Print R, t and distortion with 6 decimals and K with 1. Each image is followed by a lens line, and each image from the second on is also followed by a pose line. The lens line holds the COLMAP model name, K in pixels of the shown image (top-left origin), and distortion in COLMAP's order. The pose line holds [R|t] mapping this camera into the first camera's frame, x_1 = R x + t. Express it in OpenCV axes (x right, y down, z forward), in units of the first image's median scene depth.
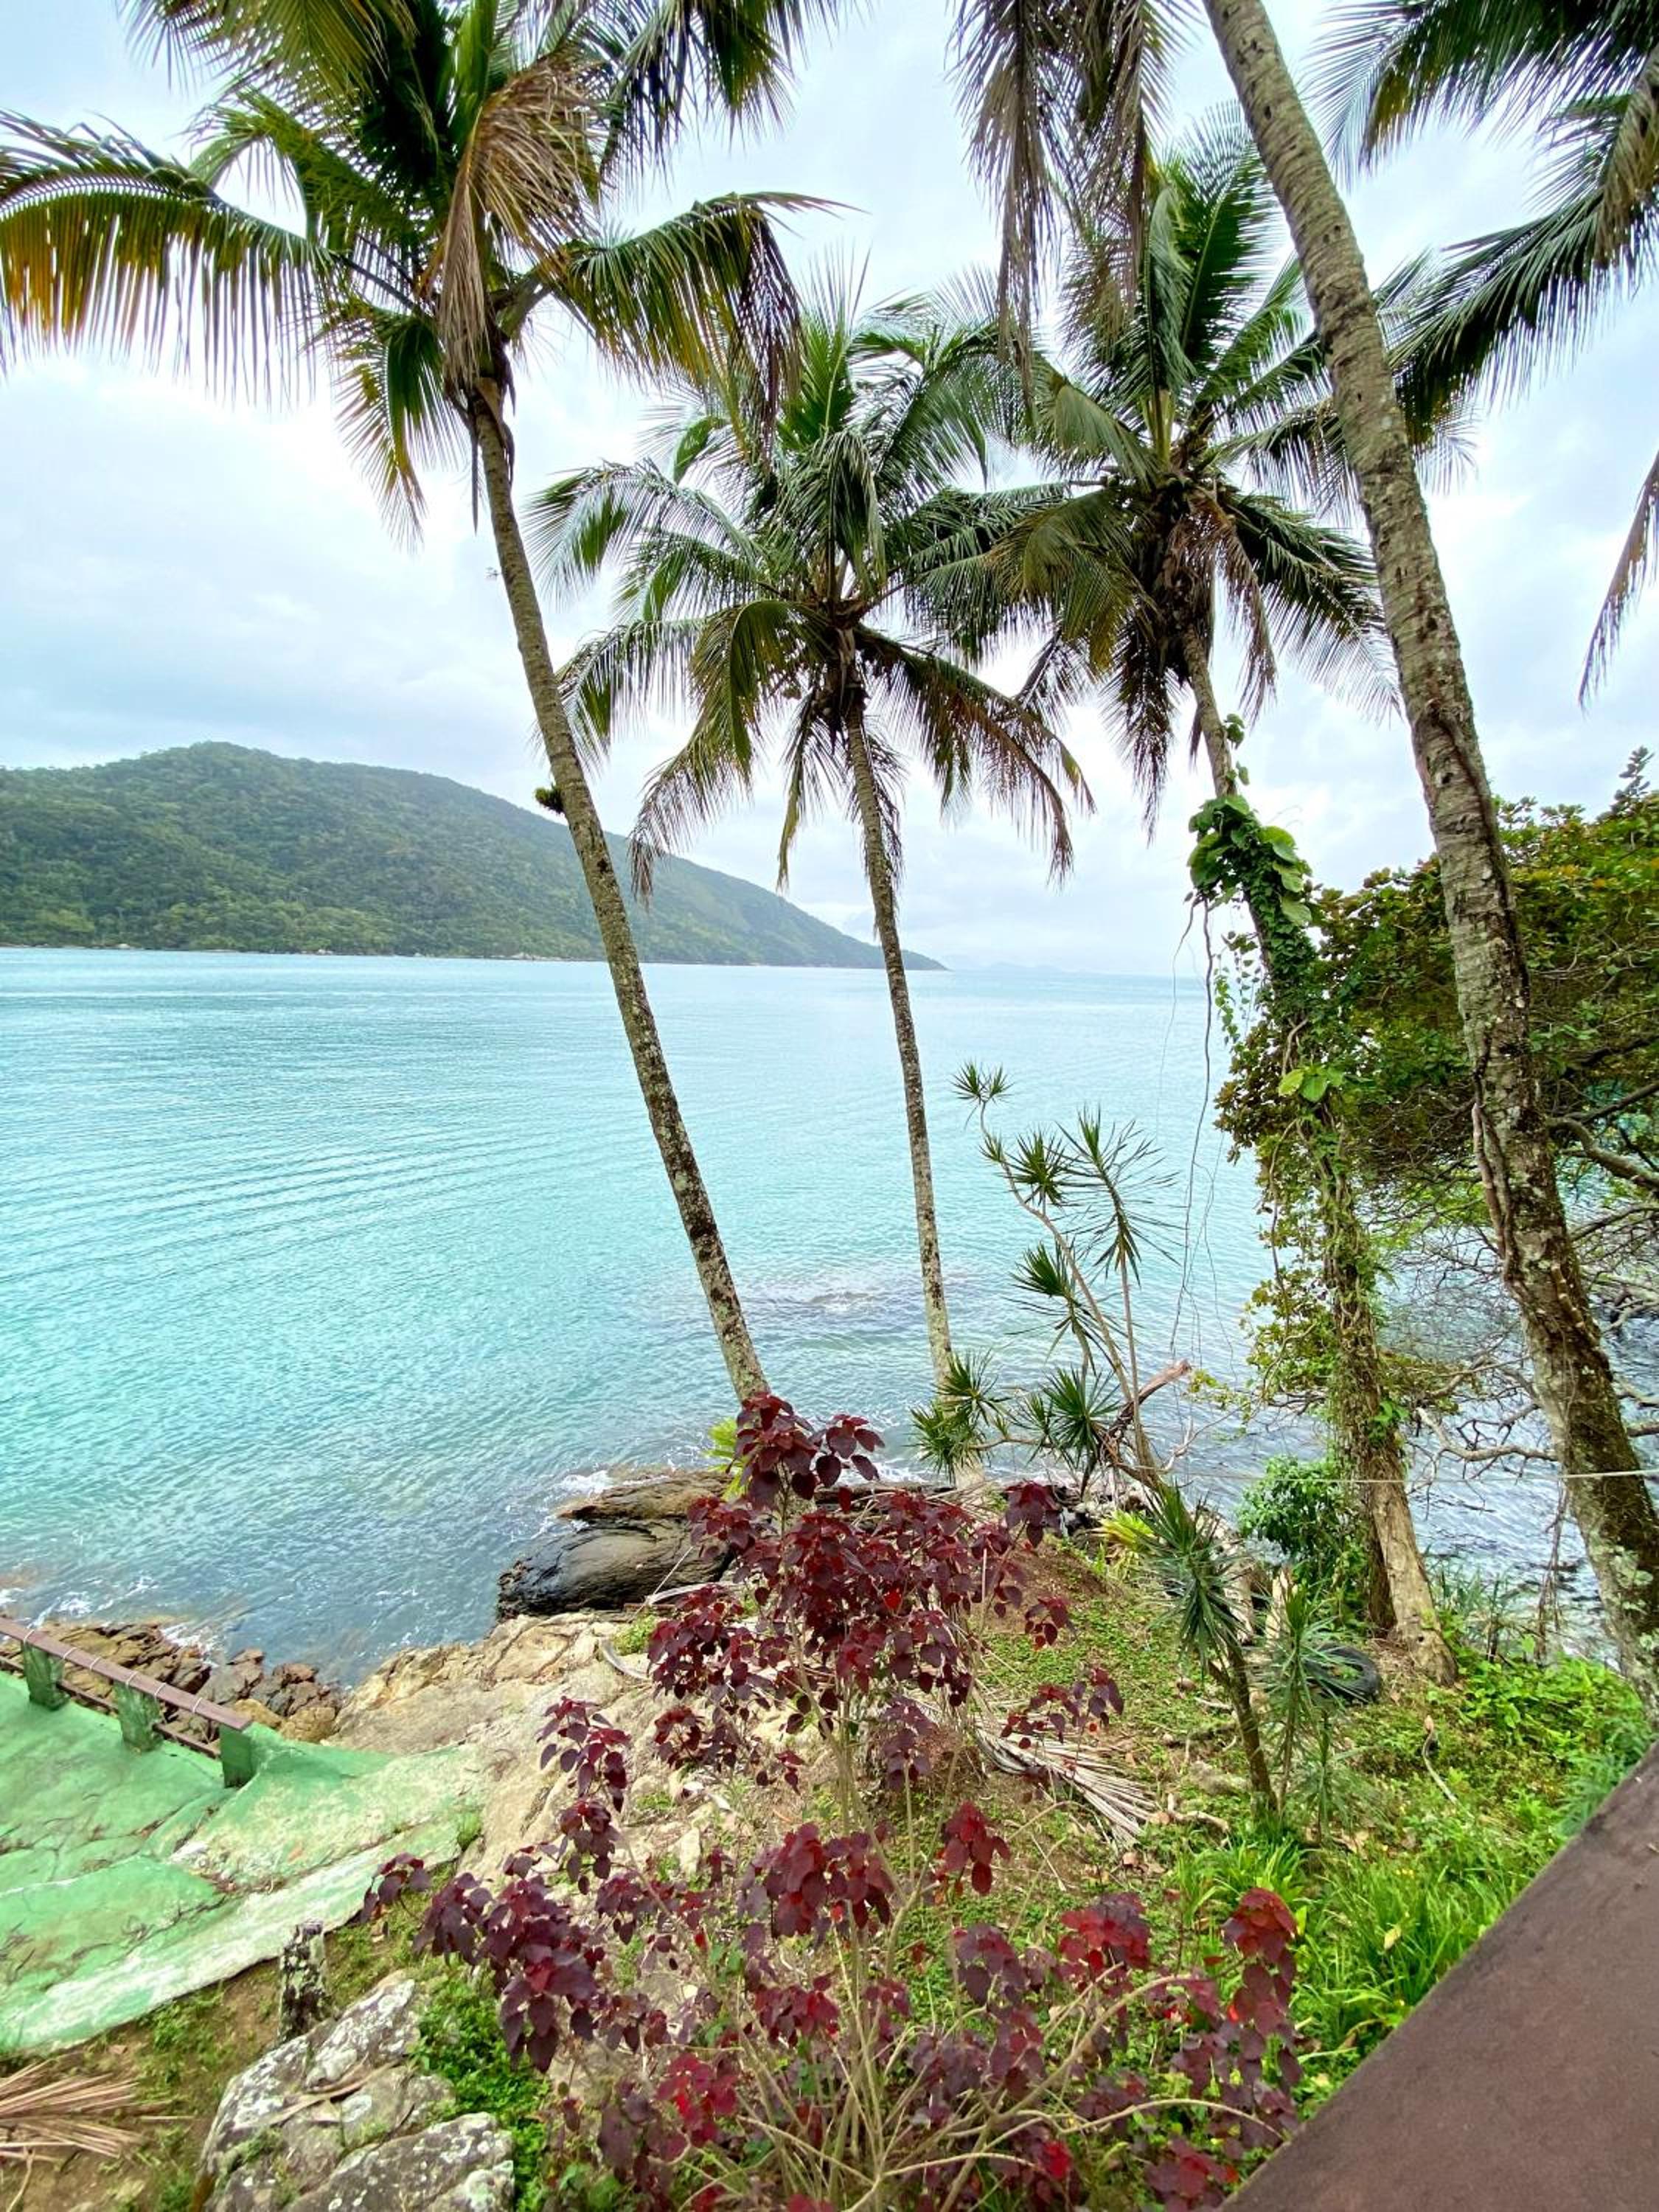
lens RADIAL K [[892.4, 0, 828.5], [0, 892.4, 1105.3], [0, 0, 1]] dist [0.019176, -0.018436]
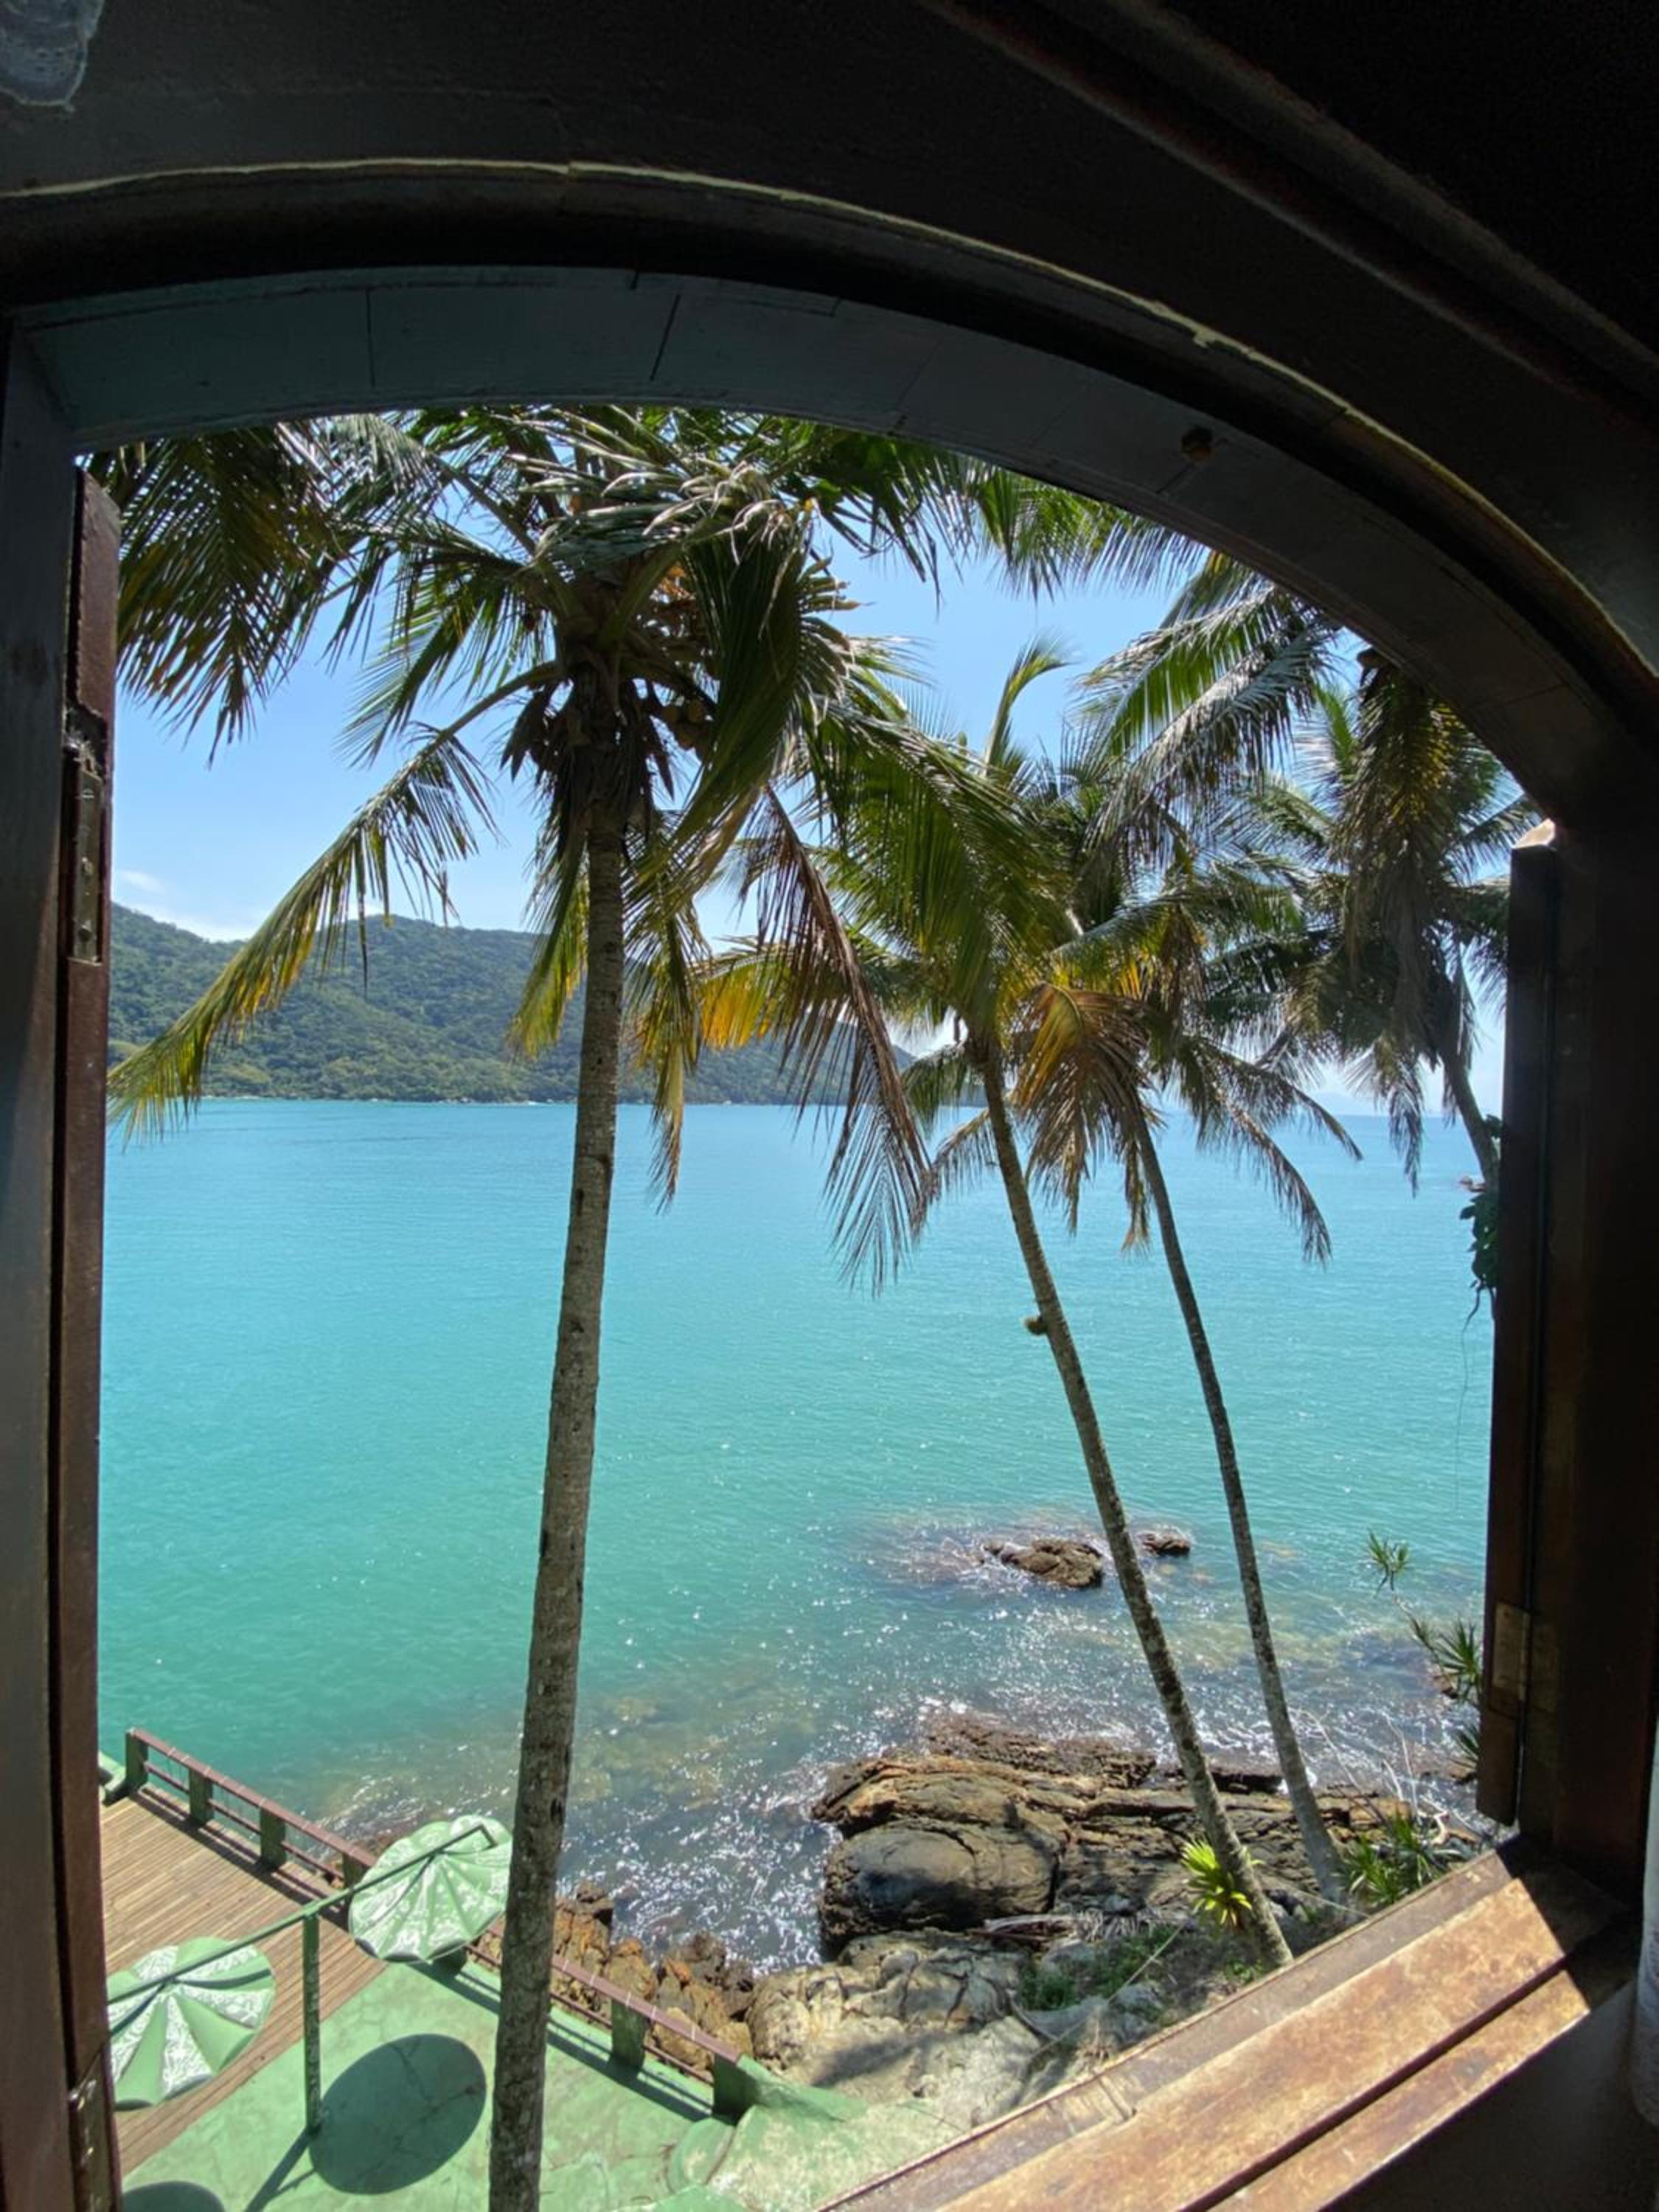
lens RADIAL K [[892.0, 0, 831.5], [0, 892.0, 1104.7], [0, 0, 1]] dist [0.019032, -0.018320]
pose [[0.993283, -0.008049, -0.115432, -0.457719], [-0.010071, 0.987778, -0.155538, -0.451210], [0.115273, 0.155656, 0.981062, -0.412064]]
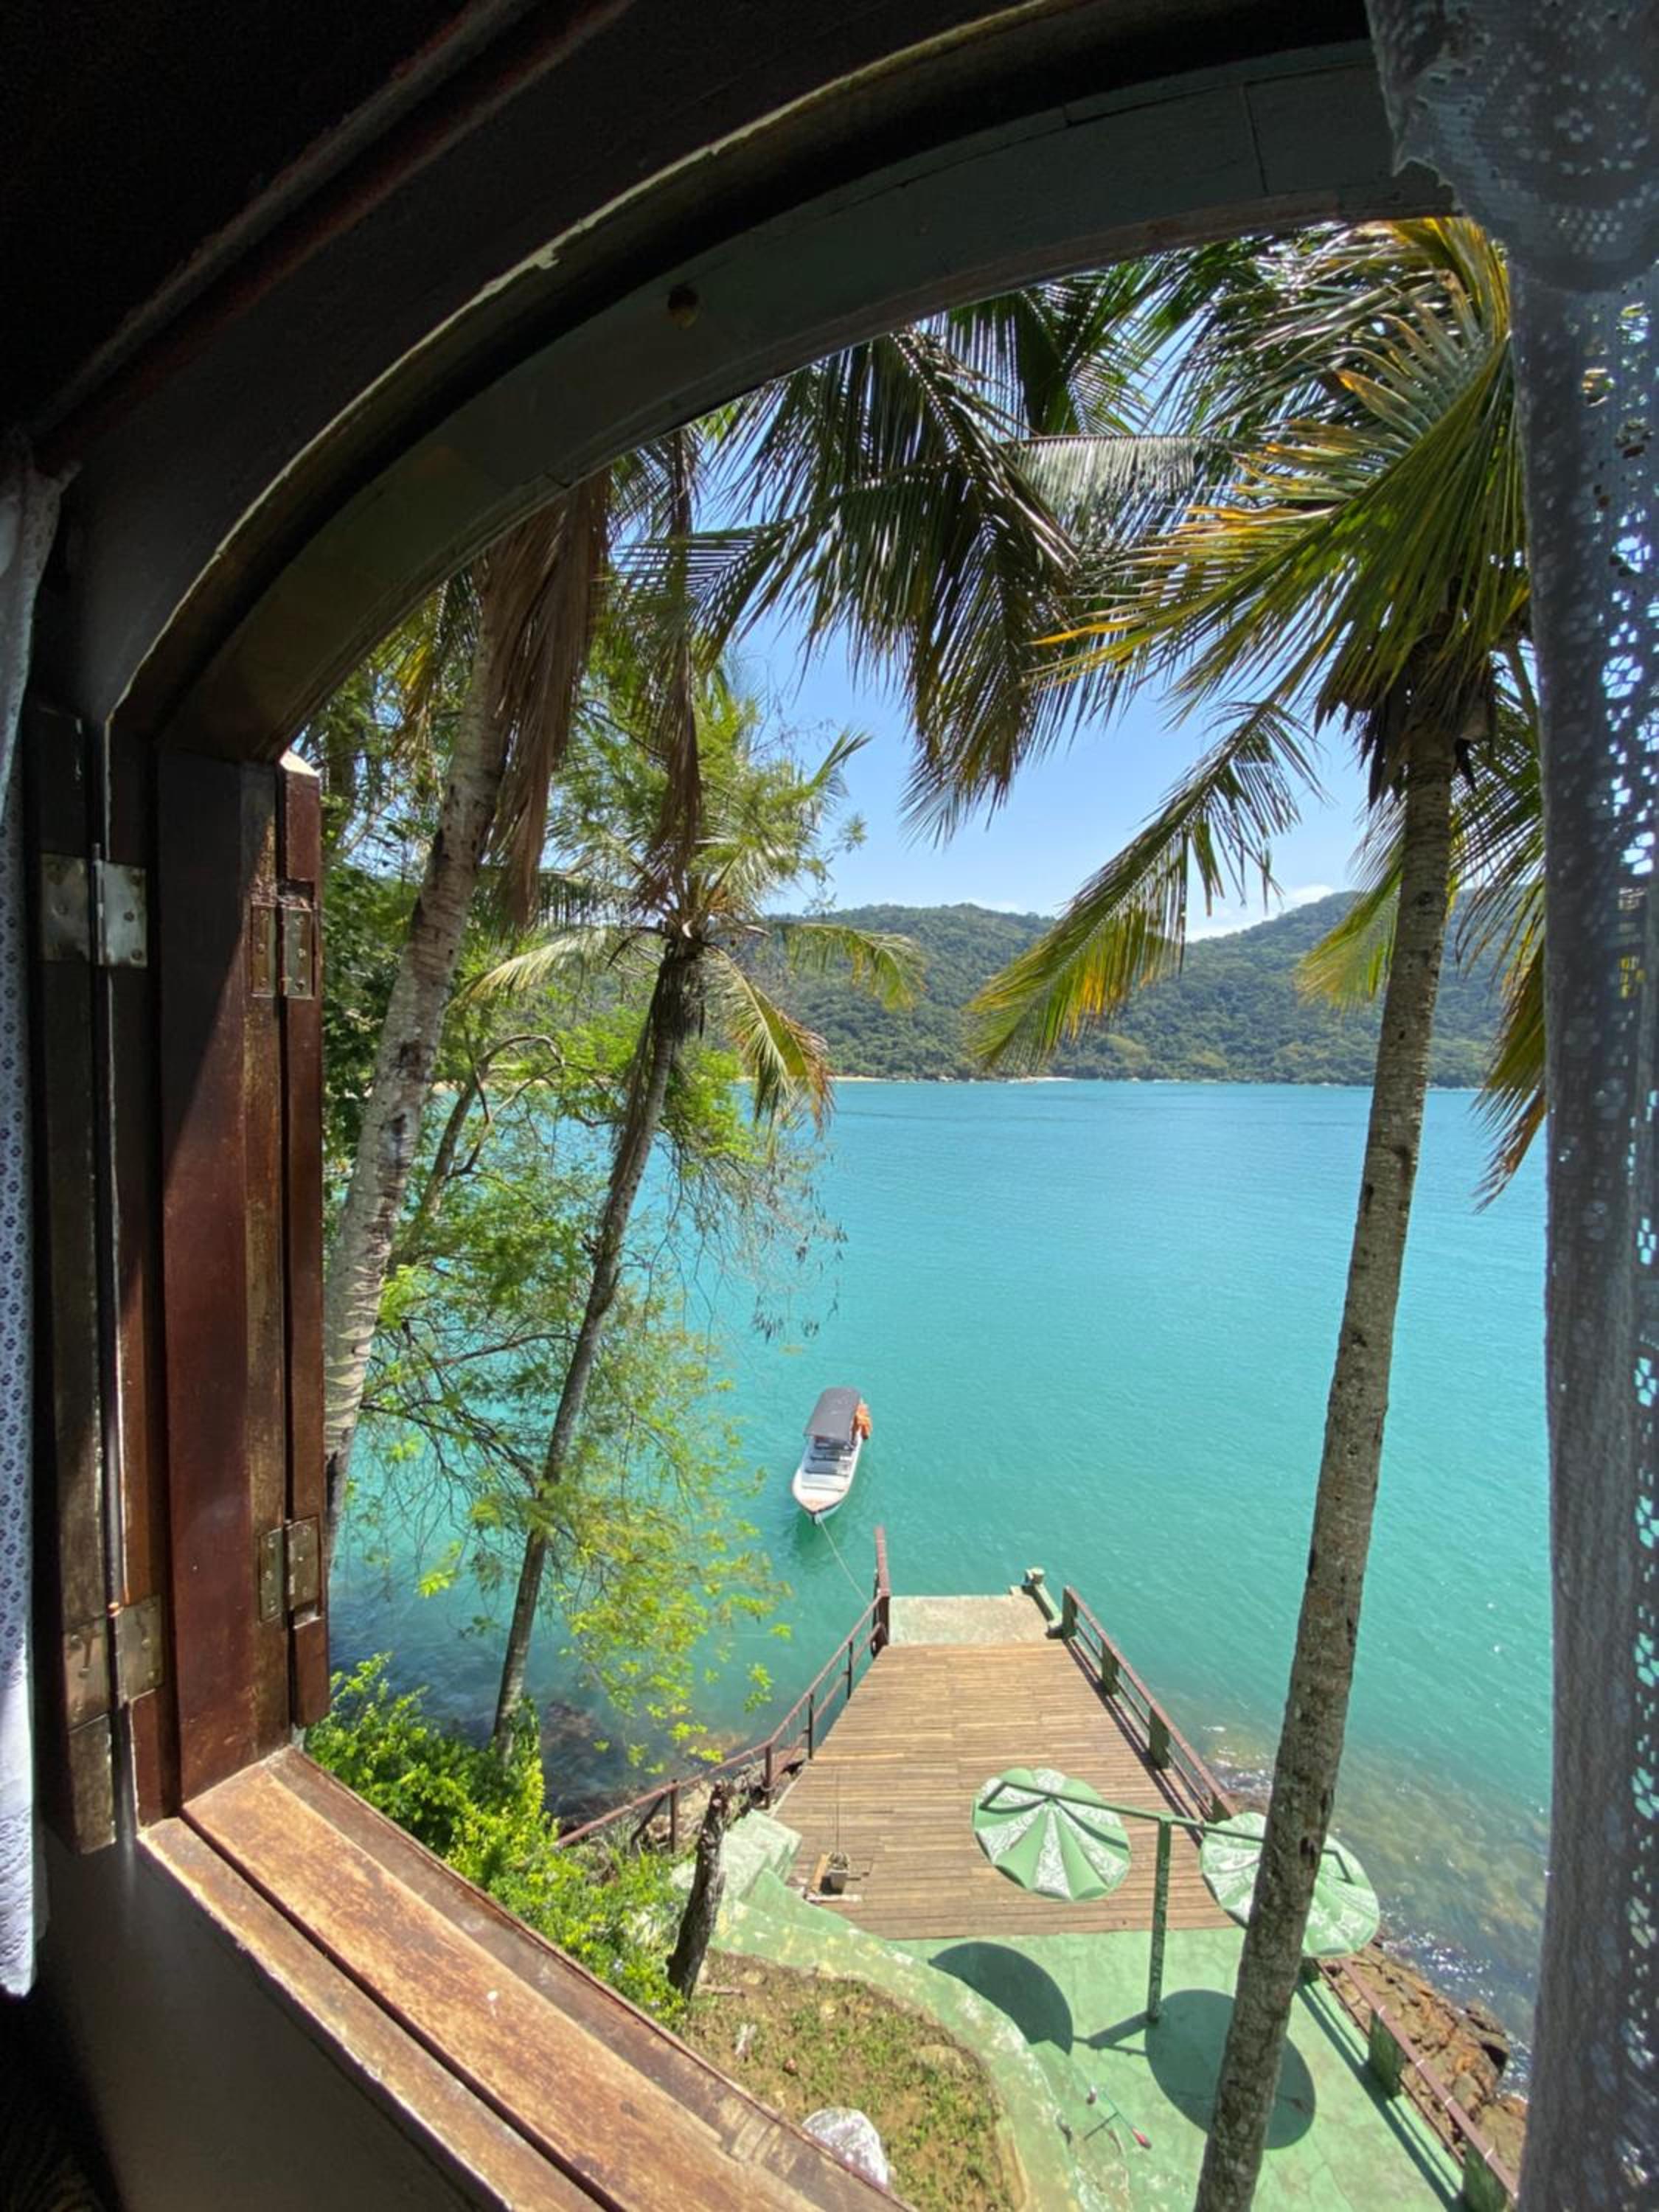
lens RADIAL K [[892.0, 0, 831.5], [0, 892.0, 1104.7], [0, 0, 1]] dist [0.019032, -0.018320]
pose [[0.462422, 0.017093, -0.886495, -0.355220], [-0.144145, 0.987963, -0.056141, -0.459367], [0.874864, 0.153745, 0.459320, -0.344443]]
